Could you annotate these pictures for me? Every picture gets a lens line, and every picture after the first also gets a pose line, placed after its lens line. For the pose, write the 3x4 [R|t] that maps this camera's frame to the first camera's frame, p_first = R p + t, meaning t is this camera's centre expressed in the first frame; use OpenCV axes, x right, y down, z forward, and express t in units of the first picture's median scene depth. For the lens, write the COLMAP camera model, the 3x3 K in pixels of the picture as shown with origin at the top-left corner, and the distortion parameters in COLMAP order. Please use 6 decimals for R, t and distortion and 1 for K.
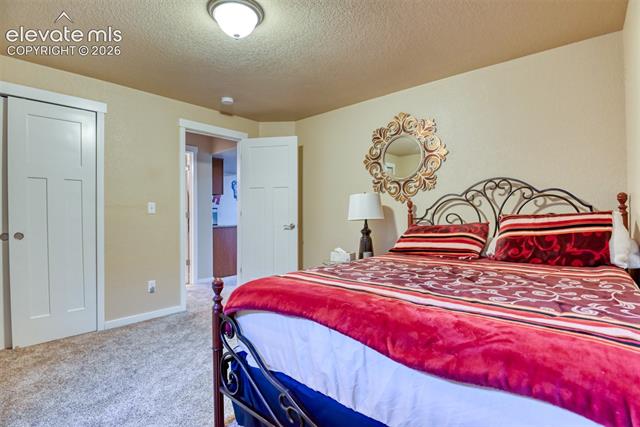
lens RADIAL K [[312.7, 0, 323.0], [0, 312.7, 213.3], [0, 0, 1]] dist [-0.029179, -0.002415]
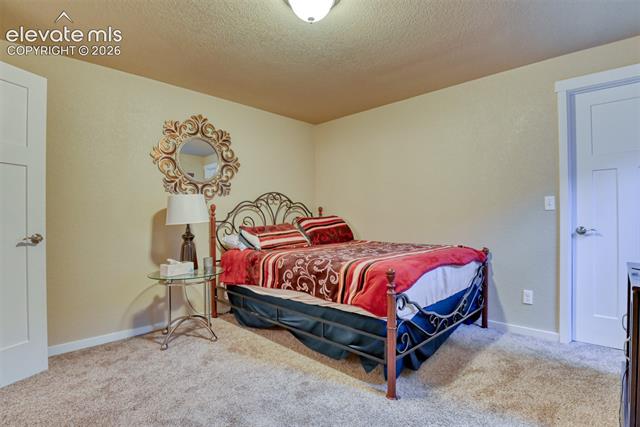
lens RADIAL K [[312.7, 0, 323.0], [0, 312.7, 215.7], [0, 0, 1]] dist [-0.029179, -0.002415]
pose [[0.068531, 0.015989, 0.997521, -0.732250], [0.008881, 0.999822, -0.016637, 0.017059], [-0.997609, 0.009999, 0.068377, 0.573834]]
